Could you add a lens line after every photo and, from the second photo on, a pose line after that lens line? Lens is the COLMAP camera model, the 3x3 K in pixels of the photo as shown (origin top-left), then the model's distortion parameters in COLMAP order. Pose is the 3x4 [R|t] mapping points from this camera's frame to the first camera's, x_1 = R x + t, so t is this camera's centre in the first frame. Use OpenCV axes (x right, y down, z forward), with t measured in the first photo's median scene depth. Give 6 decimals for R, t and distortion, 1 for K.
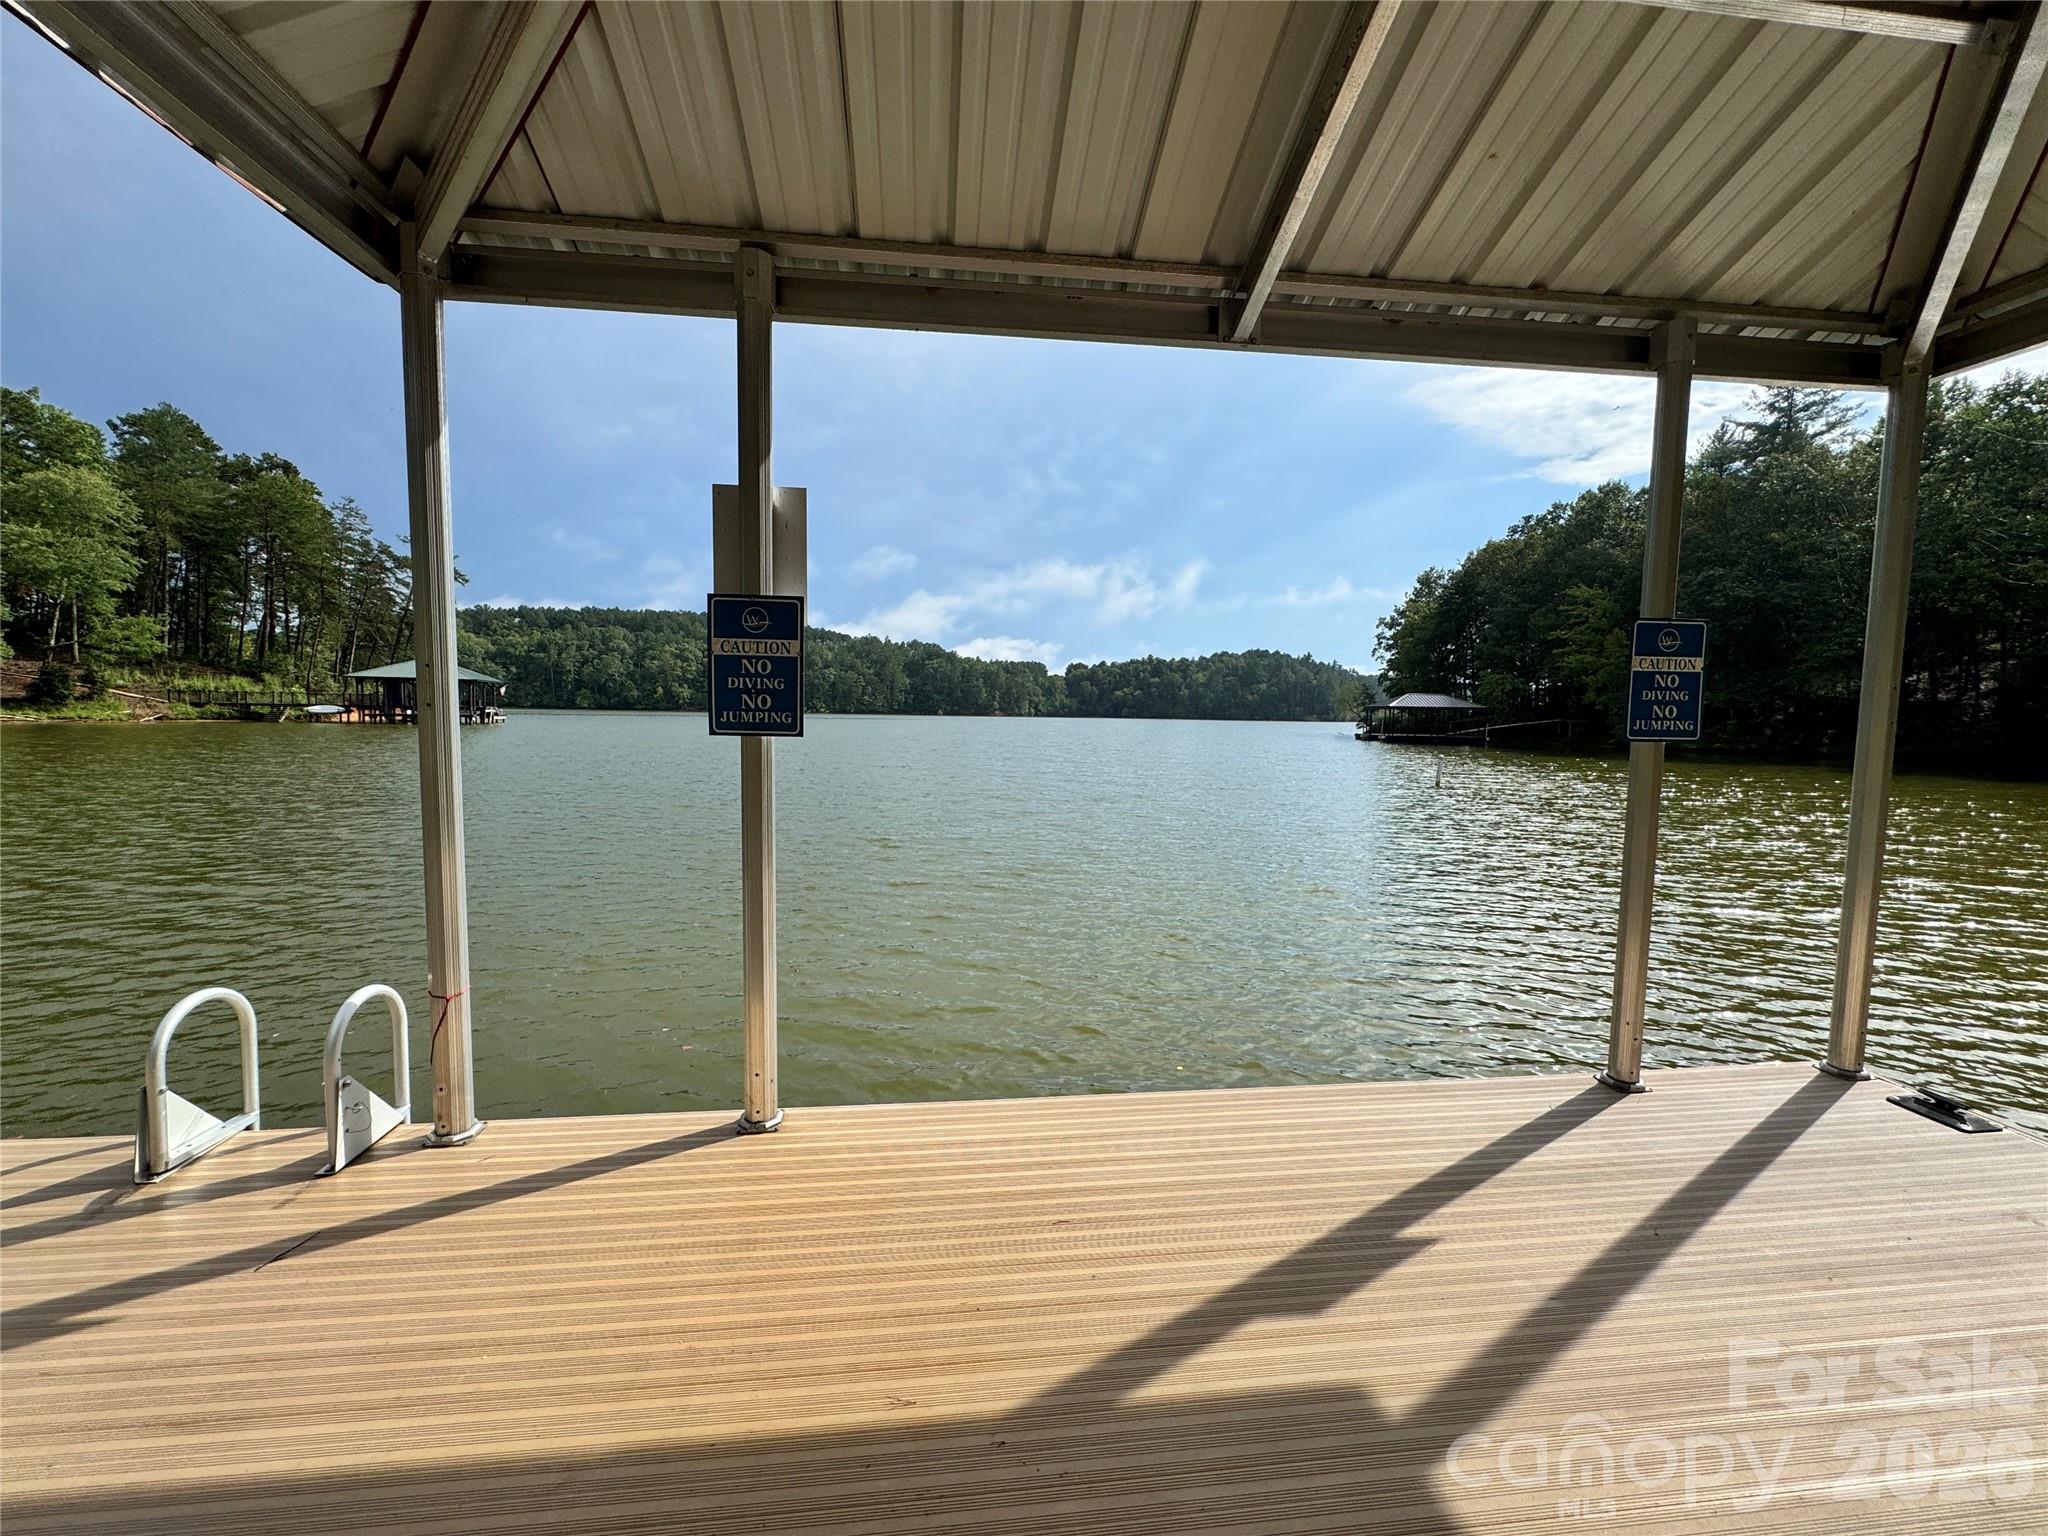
lens RADIAL K [[823.8, 0, 1024.0], [0, 823.8, 768.0], [0, 0, 1]] dist [0.000823, 0.000070]
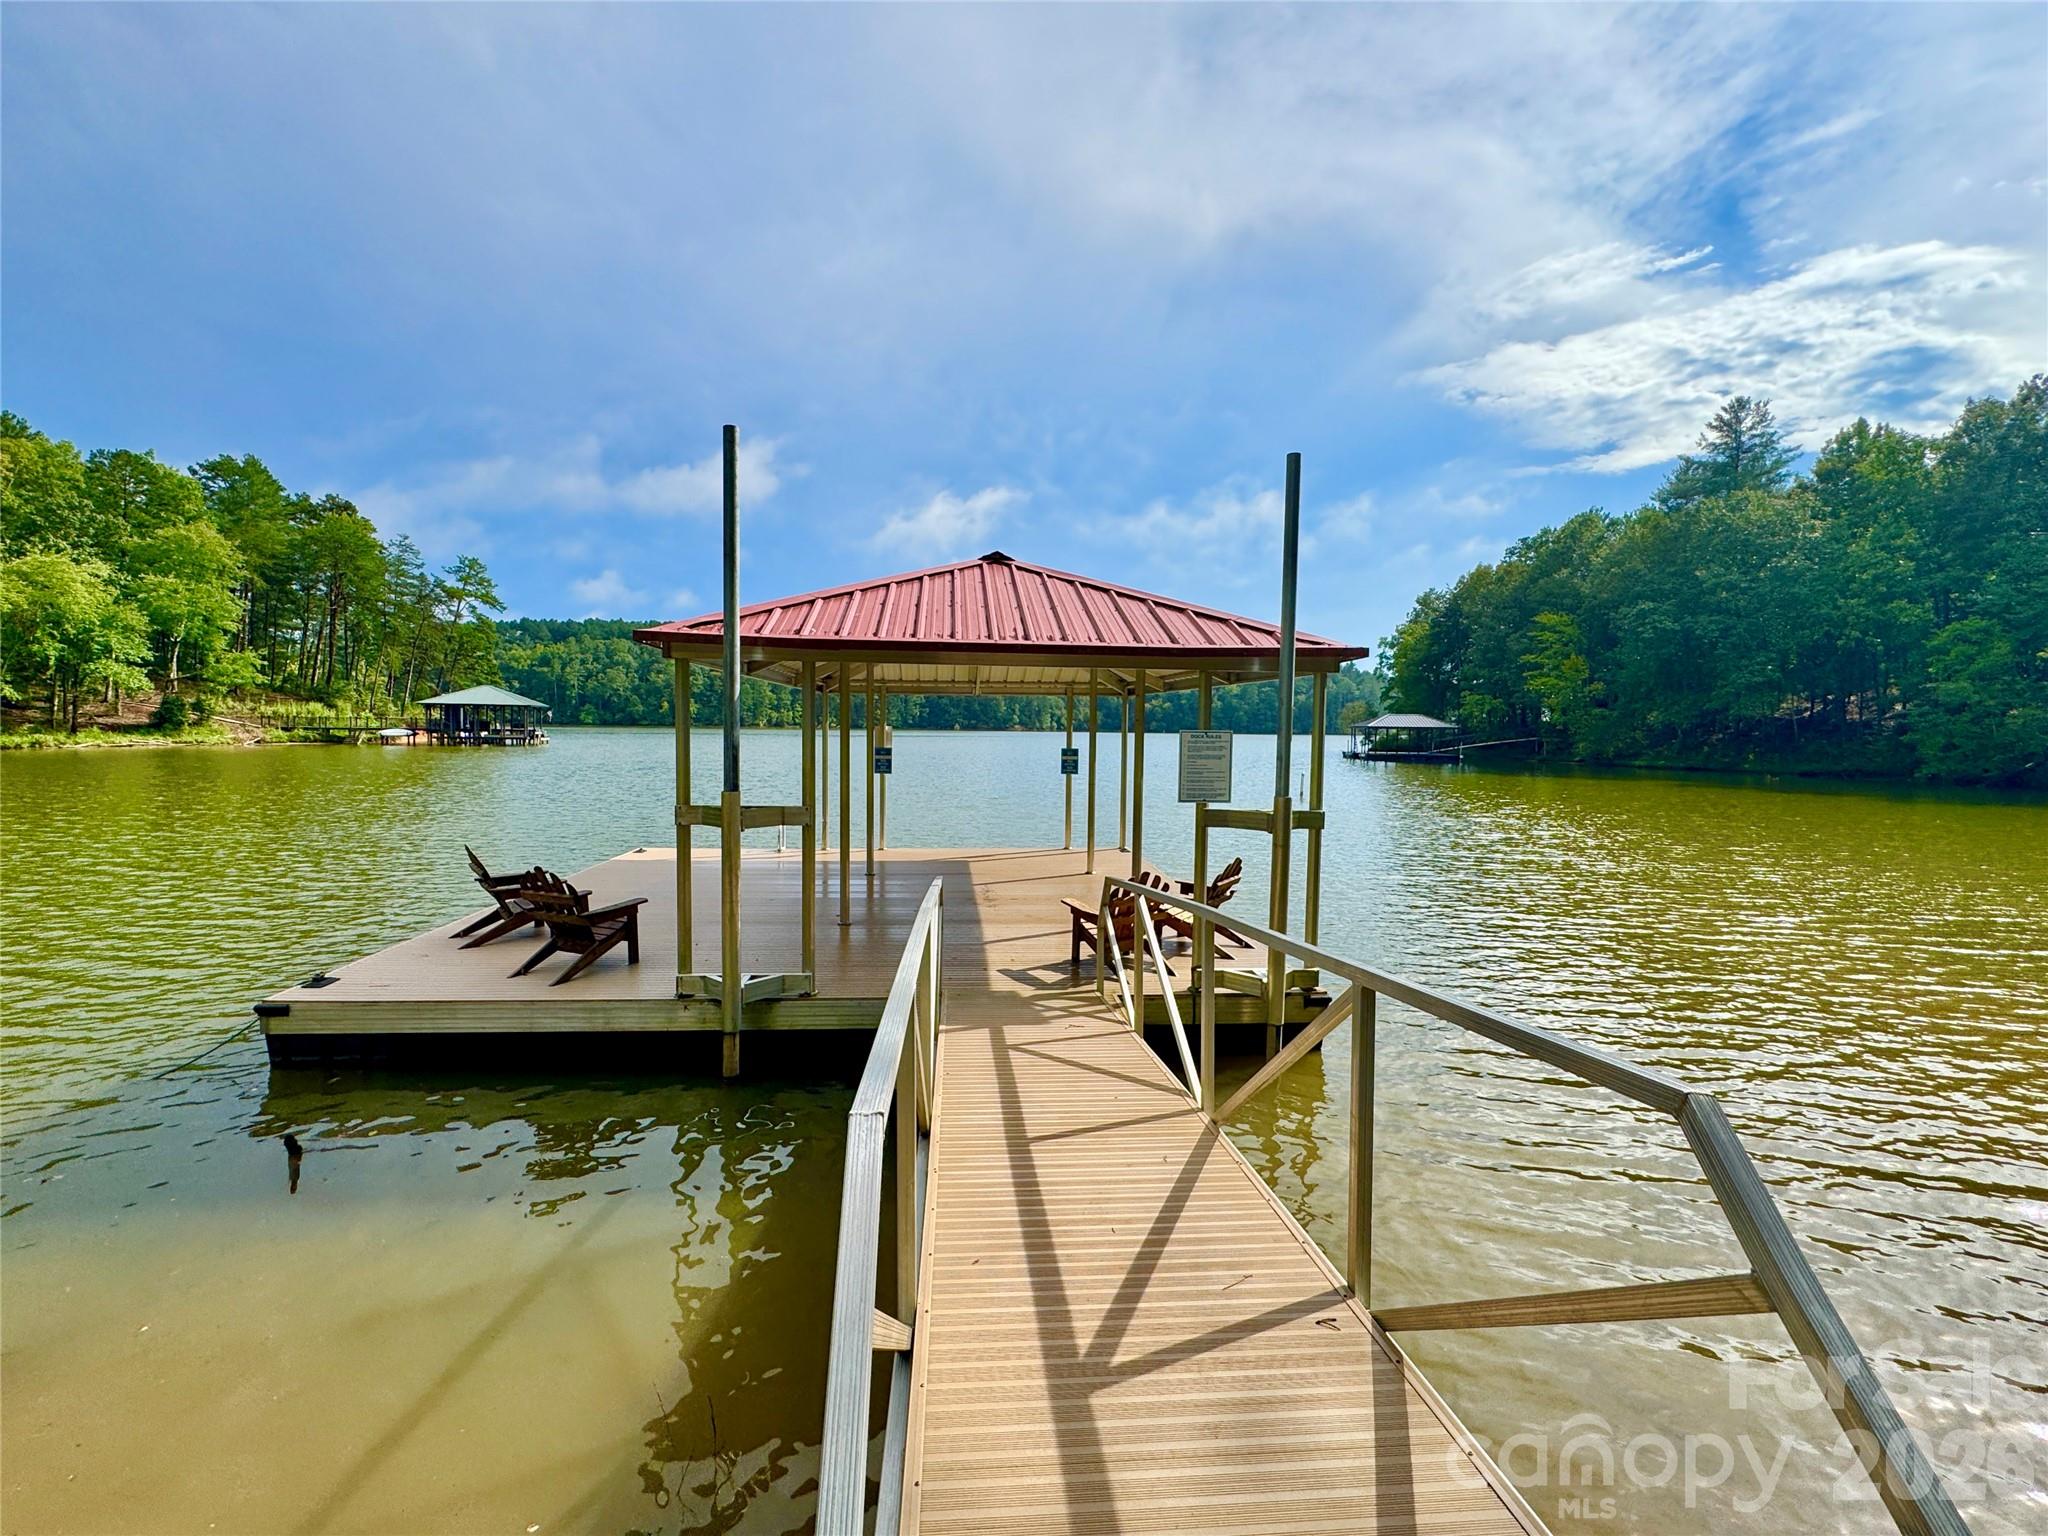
lens RADIAL K [[891.5, 0, 1024.0], [0, 891.5, 768.0], [0, 0, 1]] dist [-0.001159, -0.000139]
pose [[0.999618, -0.002596, -0.027502, 0.023876], [0.002053, 0.999803, -0.019741, 0.001288], [0.027548, 0.019677, 0.999427, -0.156431]]
